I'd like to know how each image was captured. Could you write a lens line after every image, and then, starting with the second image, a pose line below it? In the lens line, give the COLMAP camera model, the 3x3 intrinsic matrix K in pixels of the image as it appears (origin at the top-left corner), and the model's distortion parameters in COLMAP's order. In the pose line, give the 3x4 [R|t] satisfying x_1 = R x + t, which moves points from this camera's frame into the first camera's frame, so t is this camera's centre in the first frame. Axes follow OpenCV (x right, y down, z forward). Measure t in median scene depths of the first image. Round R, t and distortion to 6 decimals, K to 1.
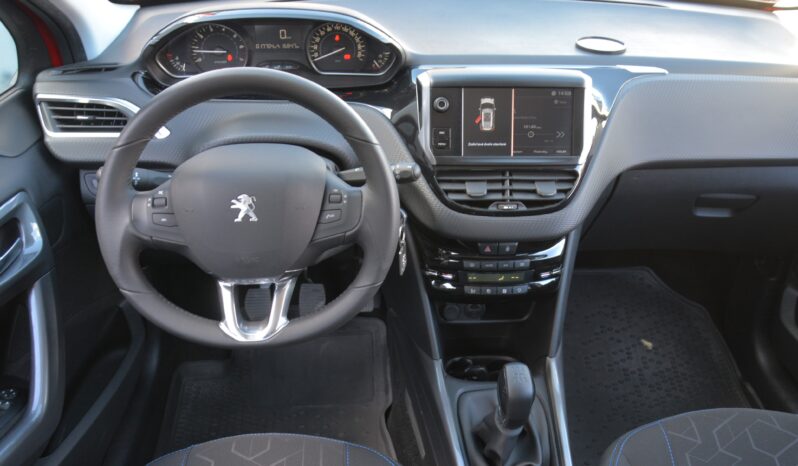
lens RADIAL K [[739.5, 0, 399.9], [0, 739.5, 276.6], [0, 0, 1]] dist [-0.044893, -0.002367]
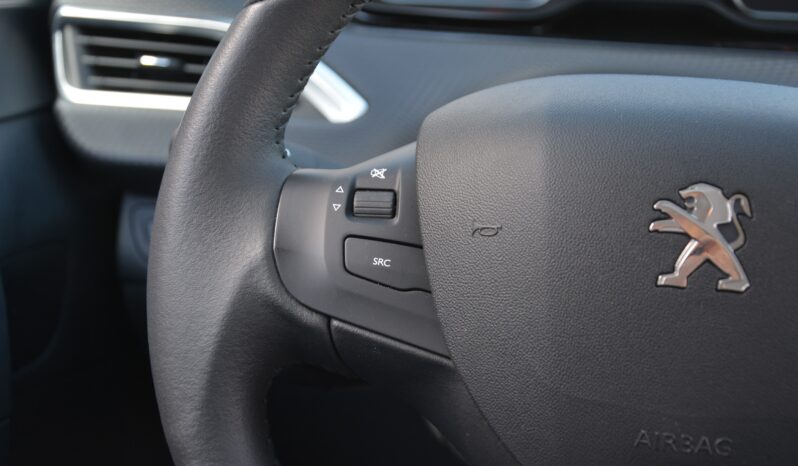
lens RADIAL K [[1136.6, 0, 399.0], [0, 1136.6, 233.0], [0, 0, 1]] dist [0.012432, 0.022539]
pose [[0.980408, 0.085190, -0.177603, -0.199497], [-0.129021, 0.959032, -0.252213, 0.016865], [0.148841, 0.270186, 0.951234, 0.492186]]
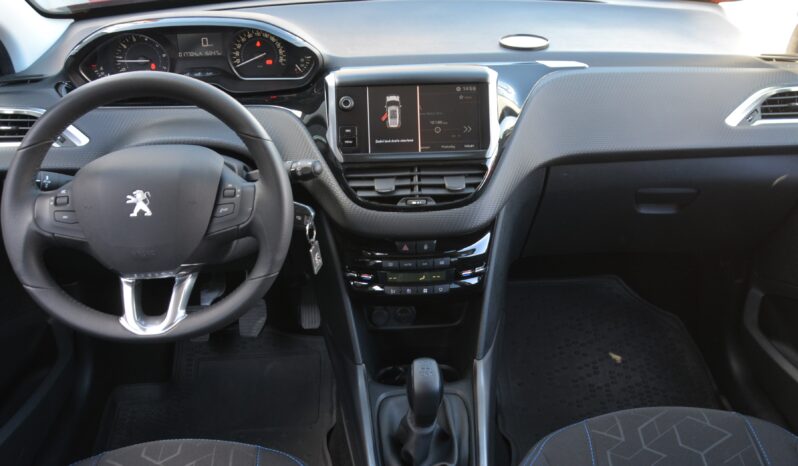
lens RADIAL K [[869.3, 0, 399.0], [0, 869.3, 233.0], [0, 0, 1]] dist [-0.050208, -0.006172]
pose [[0.999156, -0.023999, -0.033336, 0.159948], [0.020342, 0.994157, -0.106011, 0.070546], [0.035685, 0.105244, 0.993806, -0.161708]]
